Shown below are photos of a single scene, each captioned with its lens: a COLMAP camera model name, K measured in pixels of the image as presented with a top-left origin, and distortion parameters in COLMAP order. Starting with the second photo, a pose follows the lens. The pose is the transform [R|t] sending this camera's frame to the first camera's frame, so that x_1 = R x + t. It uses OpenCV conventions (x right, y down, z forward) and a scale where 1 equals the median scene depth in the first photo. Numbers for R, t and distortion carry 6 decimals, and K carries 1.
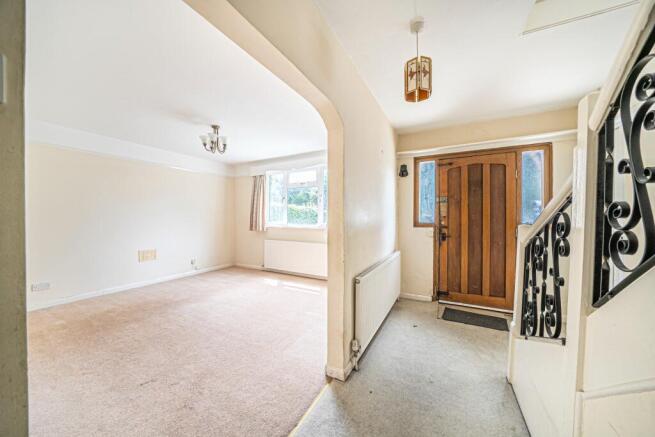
lens RADIAL K [[230.2, 0, 327.5], [0, 230.2, 218.5], [0, 0, 1]] dist [-0.017247, -0.000014]
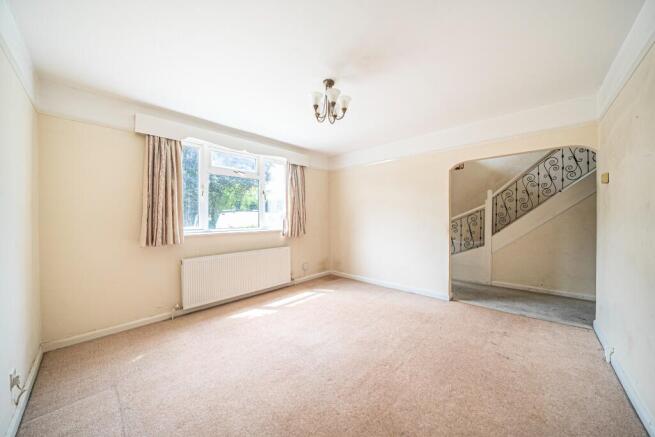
lens RADIAL K [[224.6, 0, 327.5], [0, 224.6, 218.5], [0, 0, 1]] dist [-0.026290, -0.000066]
pose [[0.242135, -0.007851, 0.970211, -0.821514], [0.010627, 0.999929, 0.005439, -0.005294], [-0.970184, 0.008993, 0.242201, 0.623664]]
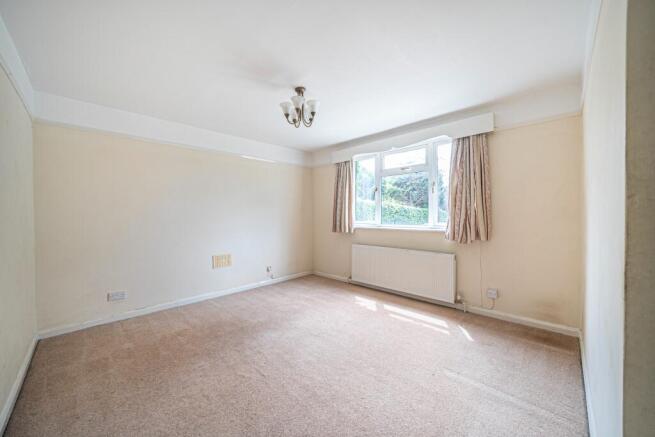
lens RADIAL K [[250.4, 0, 327.5], [0, 250.4, 218.5], [0, 0, 1]] dist [-0.011543, -0.000077]
pose [[0.962460, -0.005392, -0.271371, -0.144929], [0.007994, 0.999932, 0.008486, -0.002536], [0.271307, -0.010336, 0.962437, 0.196946]]
